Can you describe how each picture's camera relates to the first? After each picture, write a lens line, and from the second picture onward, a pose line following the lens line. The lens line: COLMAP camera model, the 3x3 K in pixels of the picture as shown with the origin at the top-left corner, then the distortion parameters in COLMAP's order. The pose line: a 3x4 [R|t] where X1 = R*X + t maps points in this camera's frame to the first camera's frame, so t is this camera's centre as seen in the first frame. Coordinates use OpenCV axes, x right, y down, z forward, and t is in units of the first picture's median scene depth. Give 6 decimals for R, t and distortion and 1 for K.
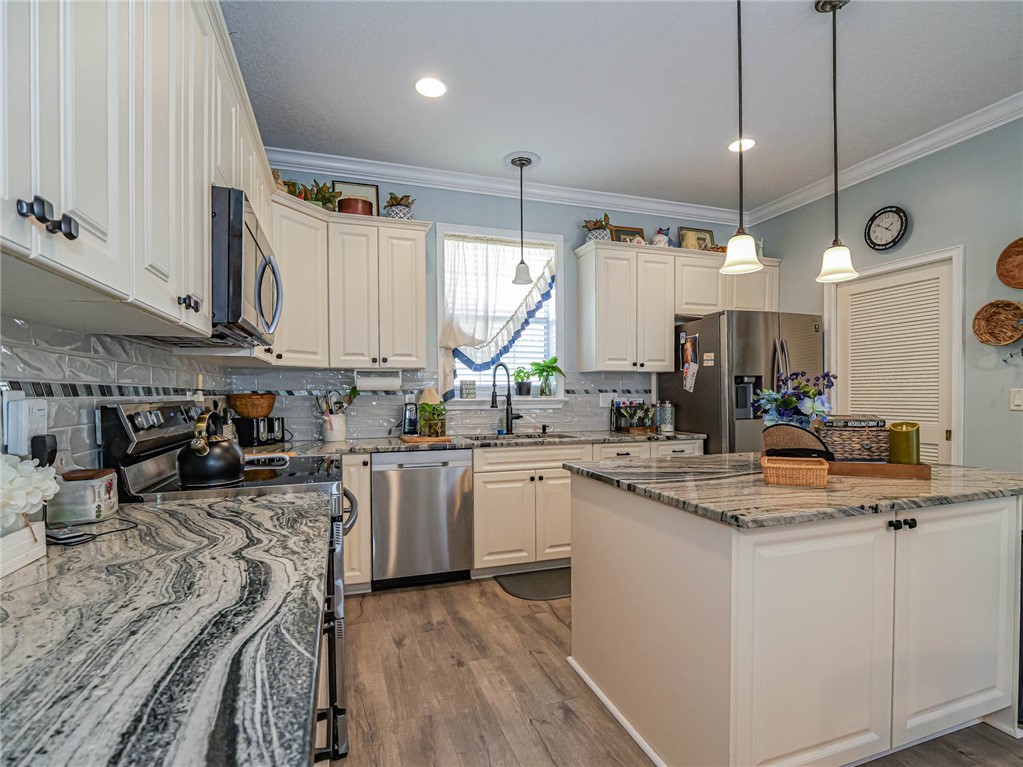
lens RADIAL K [[486.7, 0, 513.2], [0, 486.7, 387.3], [0, 0, 1]] dist [-0.005251, -0.000201]
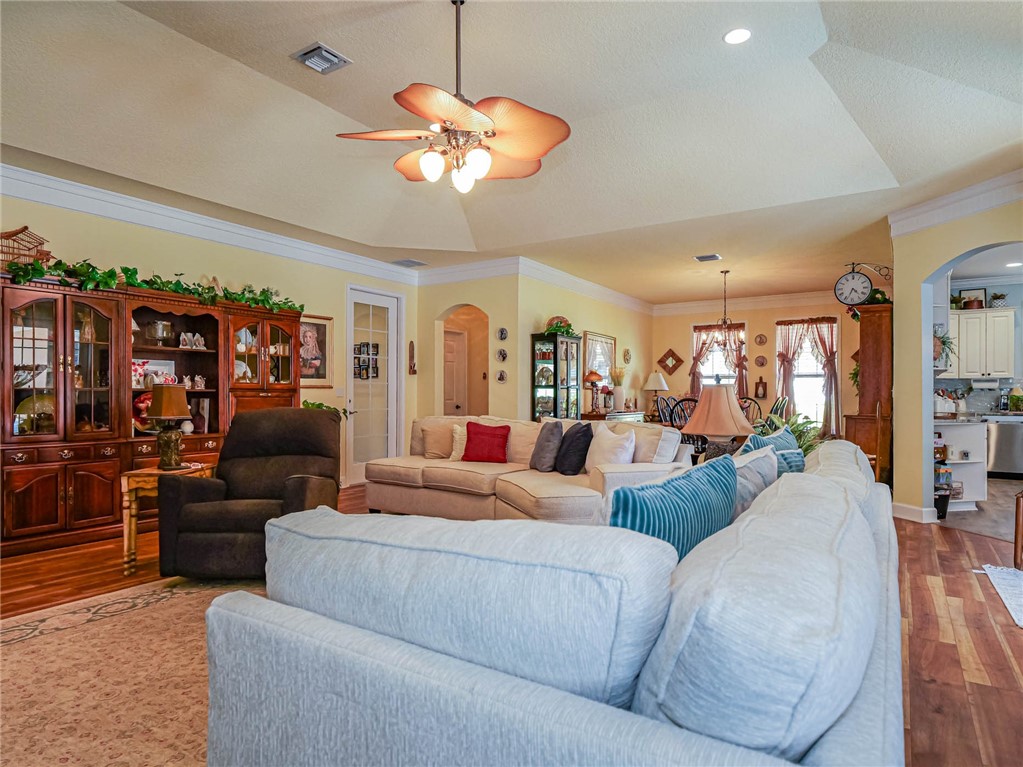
lens RADIAL K [[607.9, 0, 513.2], [0, 607.9, 398.7], [0, 0, 1]] dist [-0.001727, -0.001737]
pose [[0.620978, 0.012285, -0.783732, 0.509013], [0.001055, 0.999863, 0.016509, 0.004638], [0.783827, -0.011079, 0.620880, -2.210402]]
